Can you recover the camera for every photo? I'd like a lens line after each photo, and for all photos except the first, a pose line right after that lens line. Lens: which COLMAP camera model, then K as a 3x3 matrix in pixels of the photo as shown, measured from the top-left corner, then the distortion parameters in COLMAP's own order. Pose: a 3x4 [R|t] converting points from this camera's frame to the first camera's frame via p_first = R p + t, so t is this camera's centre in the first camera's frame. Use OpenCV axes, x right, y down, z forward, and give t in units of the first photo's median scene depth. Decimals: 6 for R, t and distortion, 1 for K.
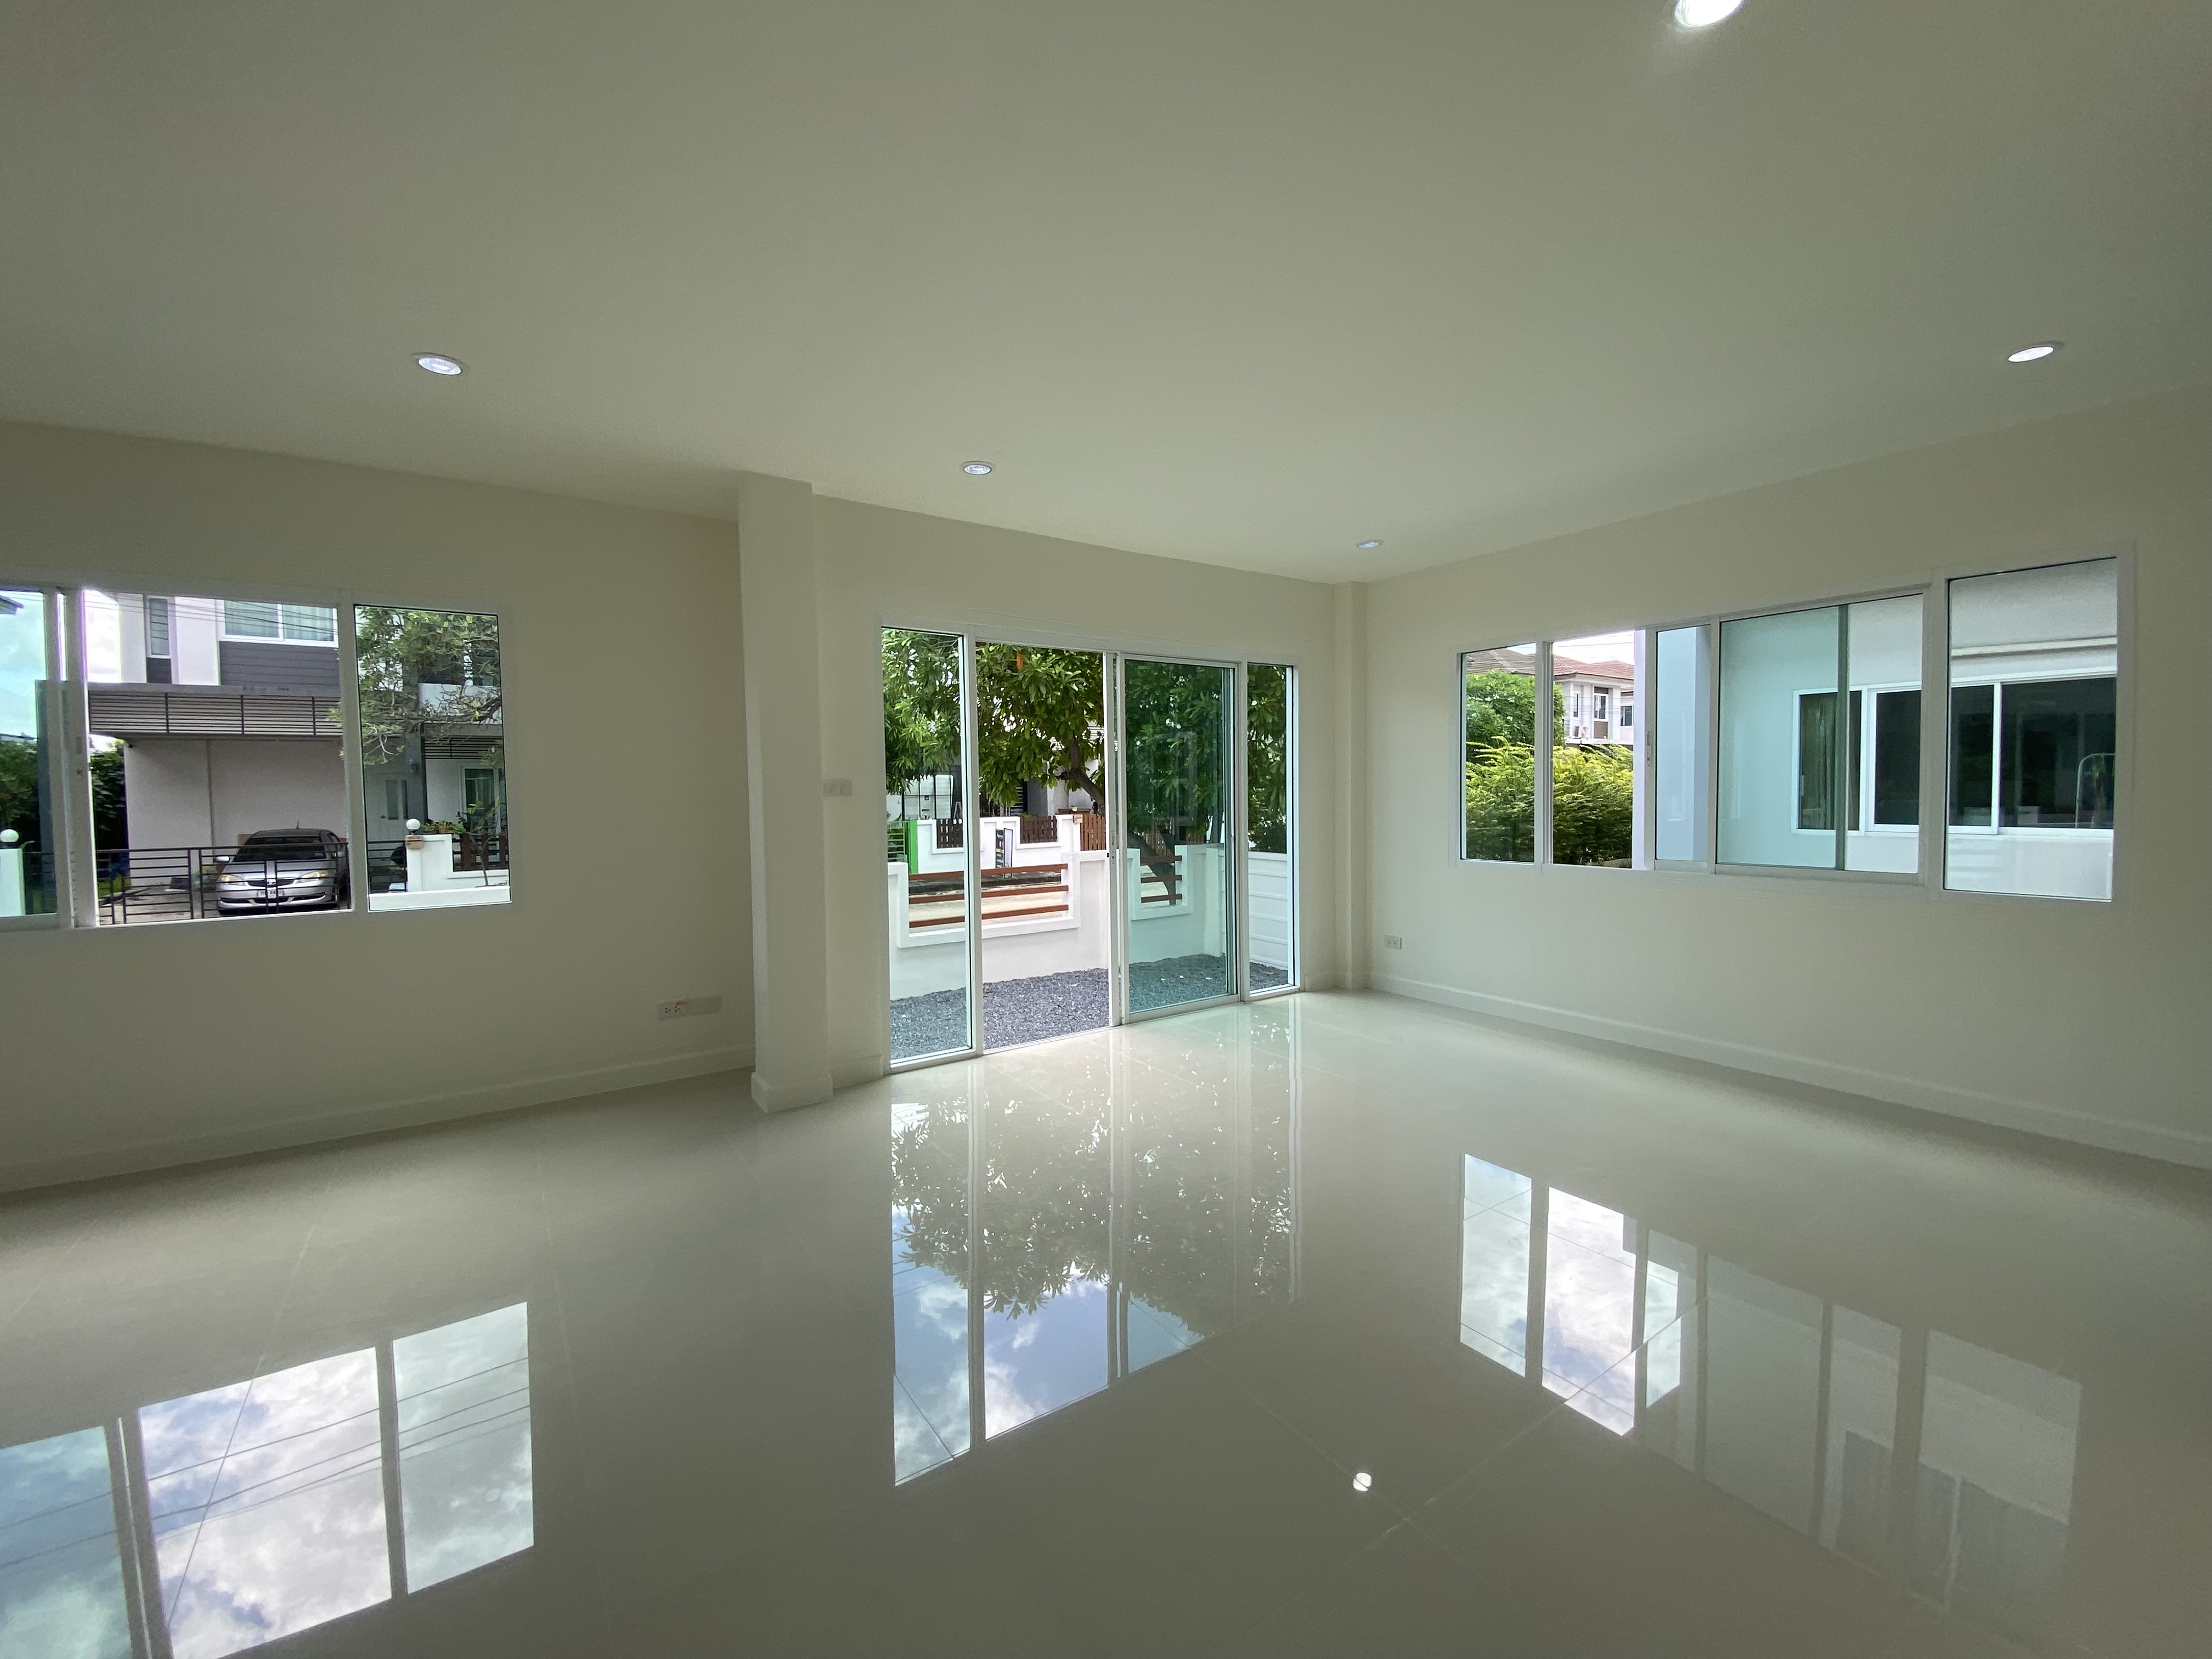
lens RADIAL K [[904.0, 0, 1106.0], [0, 904.0, 829.5], [0, 0, 1]] dist [-0.014124, -0.000554]
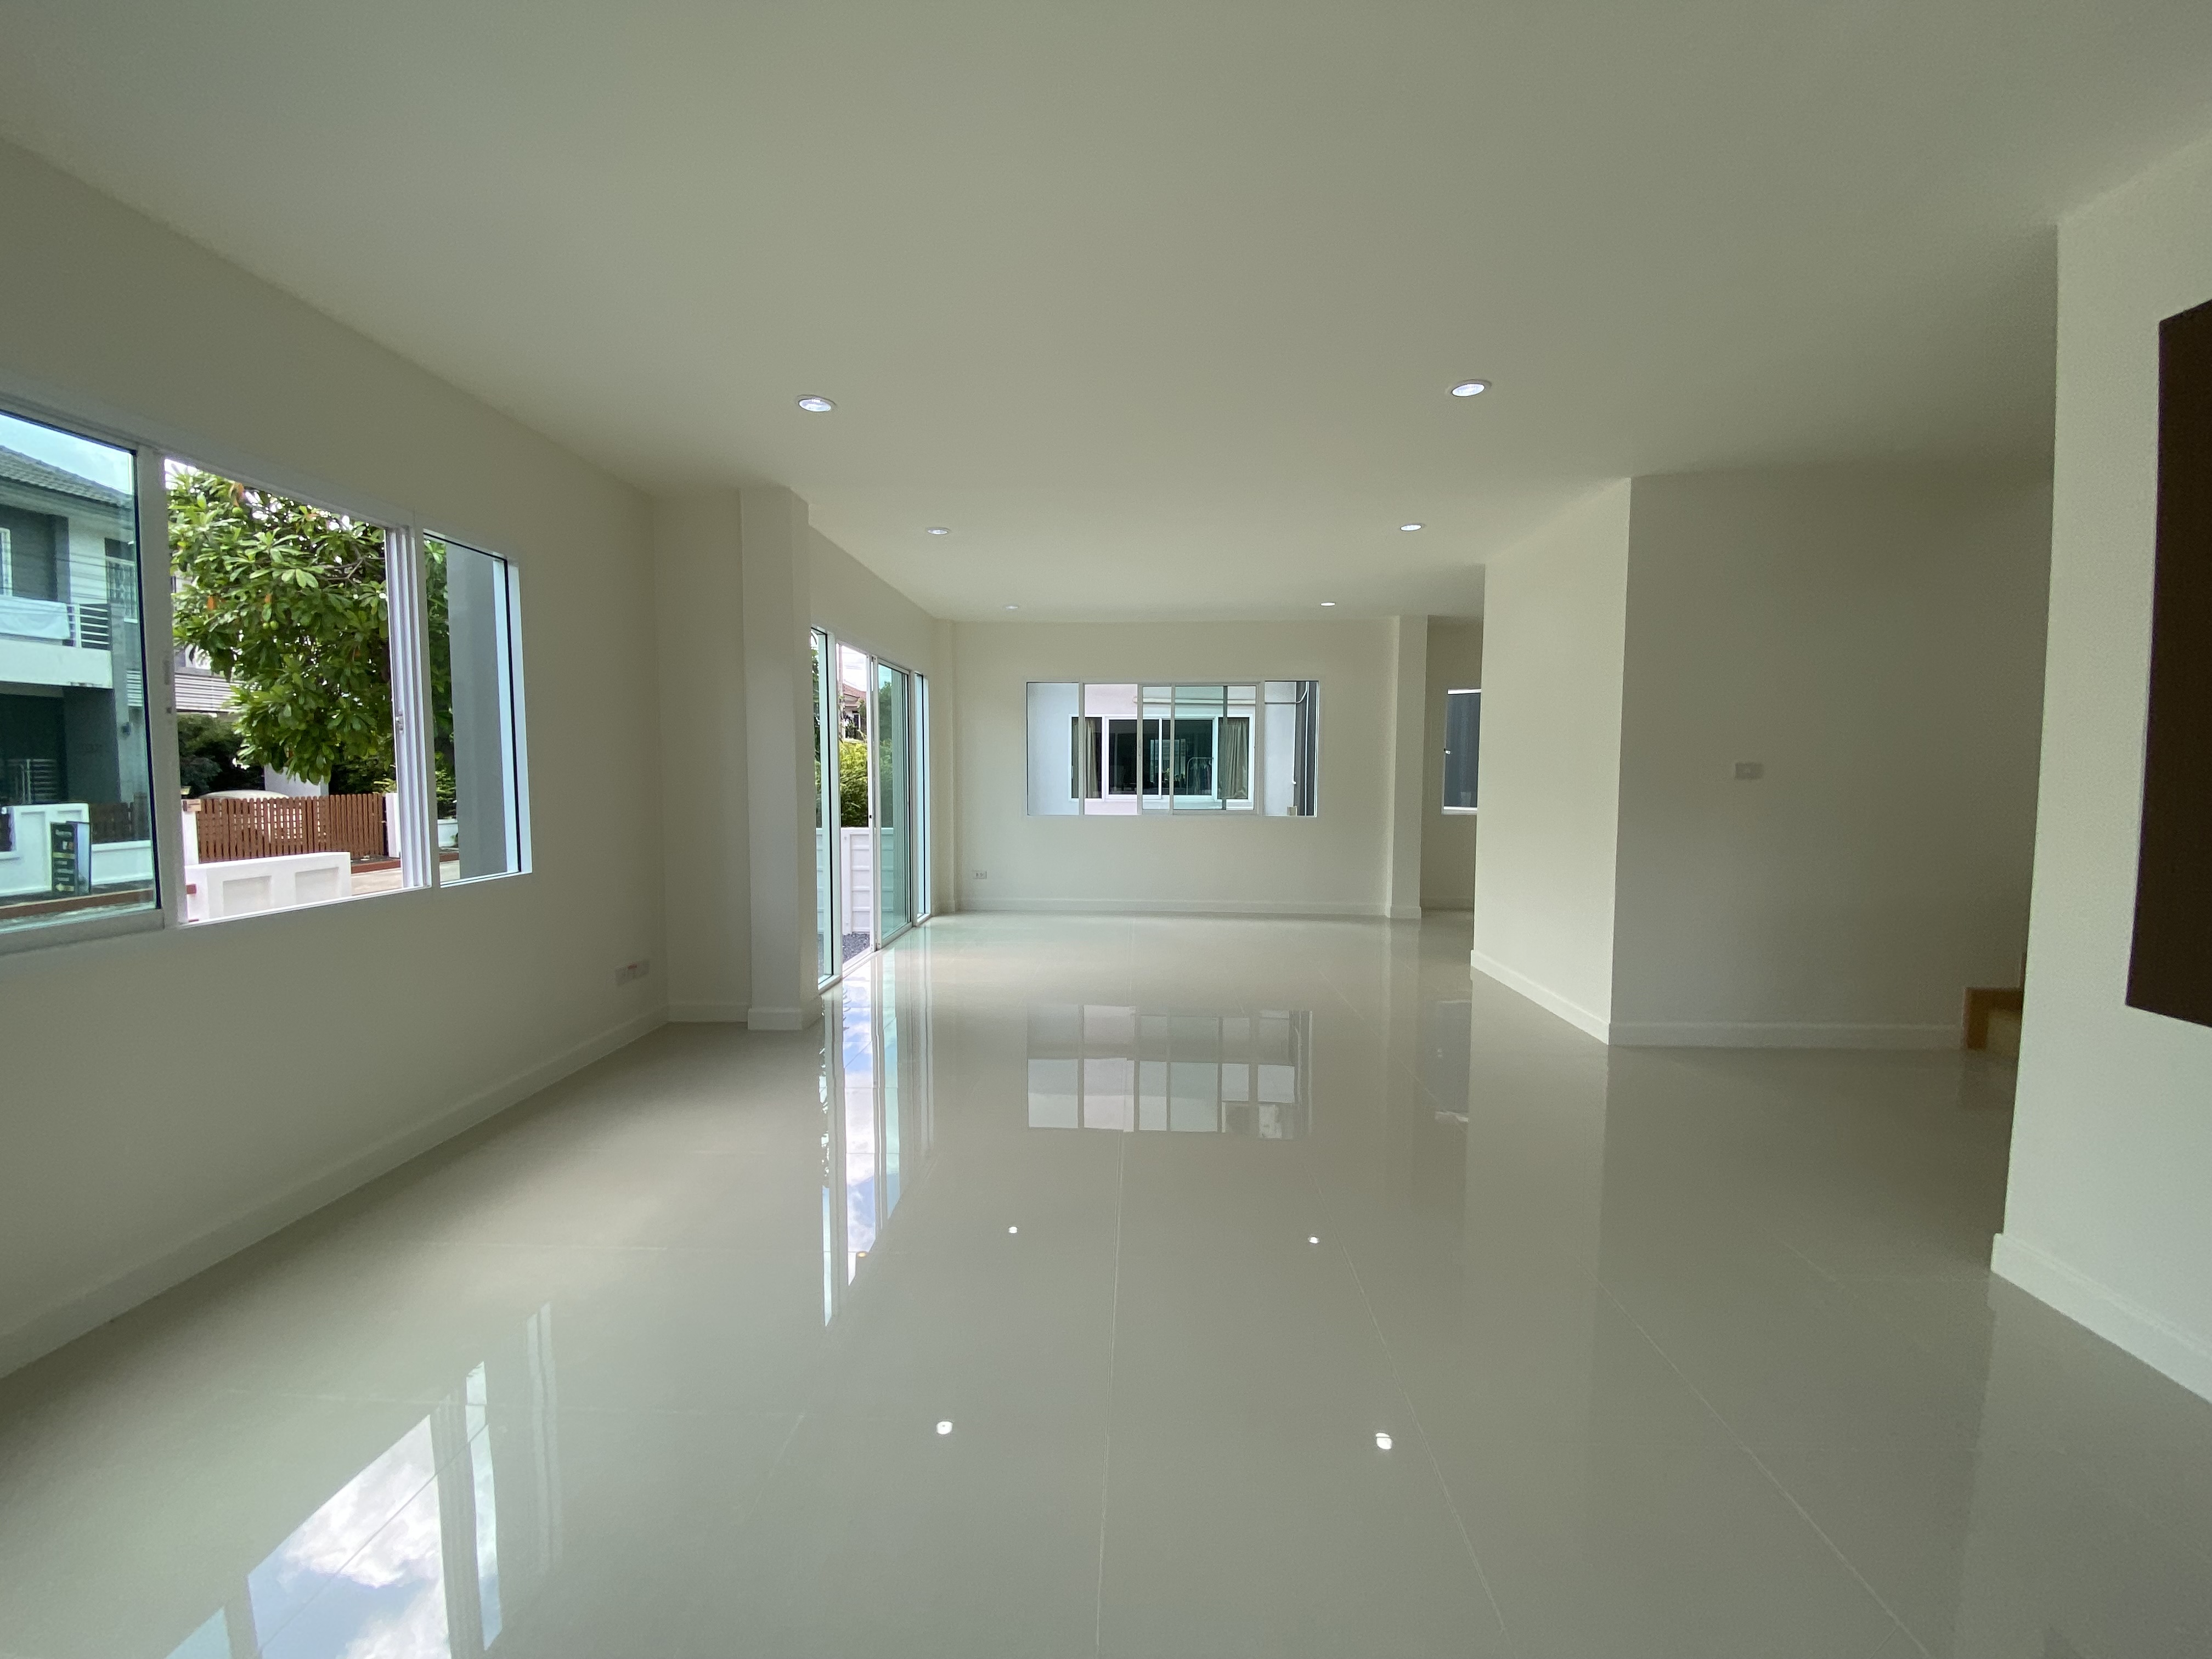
lens RADIAL K [[904.0, 0, 1106.0], [0, 904.0, 829.5], [0, 0, 1]] dist [-0.014124, -0.000554]
pose [[0.584440, -0.035934, 0.810641, -0.556133], [0.023543, 0.999349, 0.027326, 0.013189], [-0.811095, 0.003115, 0.584906, -0.012915]]
